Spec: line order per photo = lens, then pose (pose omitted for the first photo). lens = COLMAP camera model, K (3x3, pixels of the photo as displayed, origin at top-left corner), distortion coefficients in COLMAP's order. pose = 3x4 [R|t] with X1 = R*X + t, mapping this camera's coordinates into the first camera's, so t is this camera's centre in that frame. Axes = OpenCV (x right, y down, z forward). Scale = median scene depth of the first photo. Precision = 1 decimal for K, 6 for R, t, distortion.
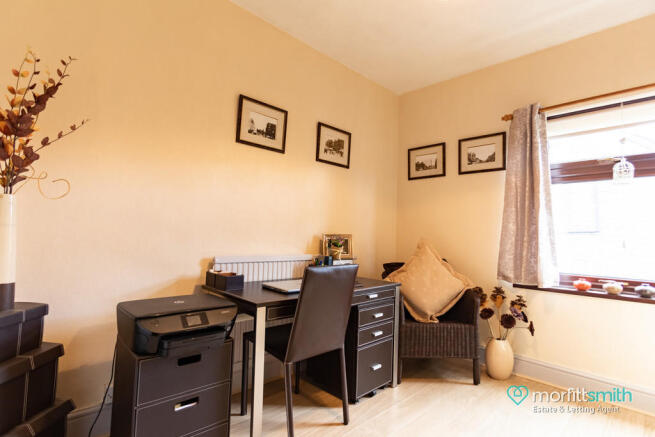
lens RADIAL K [[316.4, 0, 321.6], [0, 316.4, 215.3], [0, 0, 1]] dist [-0.001589, 0.000063]
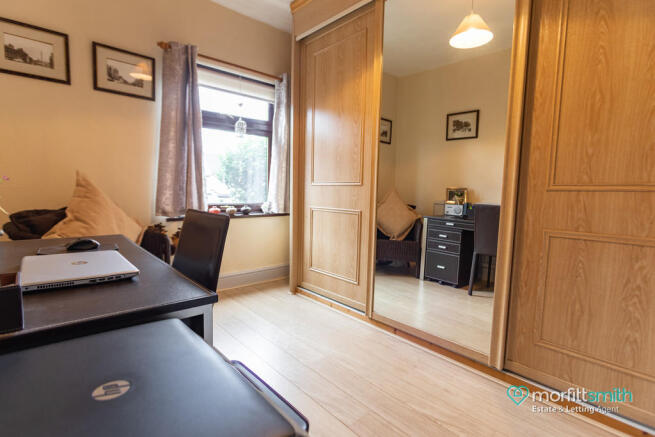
lens RADIAL K [[316.4, 0, 321.6], [0, 316.4, 215.3], [0, 0, 1]] dist [-0.001589, 0.000063]
pose [[0.036124, -0.111654, 0.993090, -0.370790], [-0.079534, 0.990266, 0.114230, 0.044785], [-0.996177, -0.083111, 0.026892, 0.449072]]
